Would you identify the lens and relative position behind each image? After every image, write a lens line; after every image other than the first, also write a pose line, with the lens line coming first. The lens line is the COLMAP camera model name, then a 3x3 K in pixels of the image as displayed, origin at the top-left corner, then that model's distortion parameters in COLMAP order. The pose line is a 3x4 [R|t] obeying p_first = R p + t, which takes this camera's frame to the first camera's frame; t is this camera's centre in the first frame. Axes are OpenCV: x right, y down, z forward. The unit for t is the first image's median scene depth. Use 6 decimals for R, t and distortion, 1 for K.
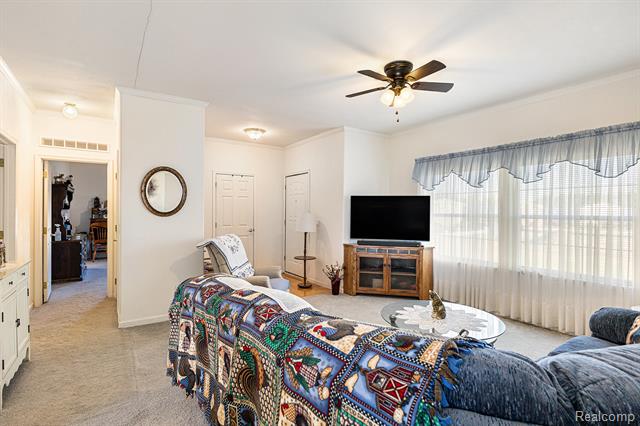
lens RADIAL K [[314.8, 0, 320.6], [0, 314.8, 212.8], [0, 0, 1]] dist [0.001736, 0.000633]
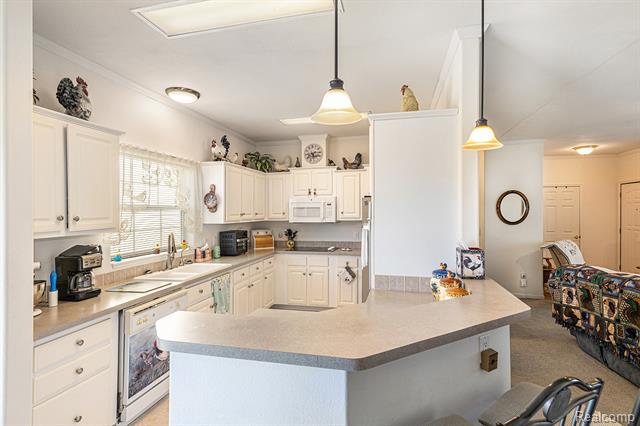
lens RADIAL K [[314.8, 0, 318.2], [0, 314.8, 210.7], [0, 0, 1]] dist [0.001736, 0.000633]
pose [[0.668298, -0.005096, -0.743877, -0.019612], [-0.001358, 0.999967, -0.008070, -0.041358], [0.743893, 0.006404, 0.668268, -0.639140]]
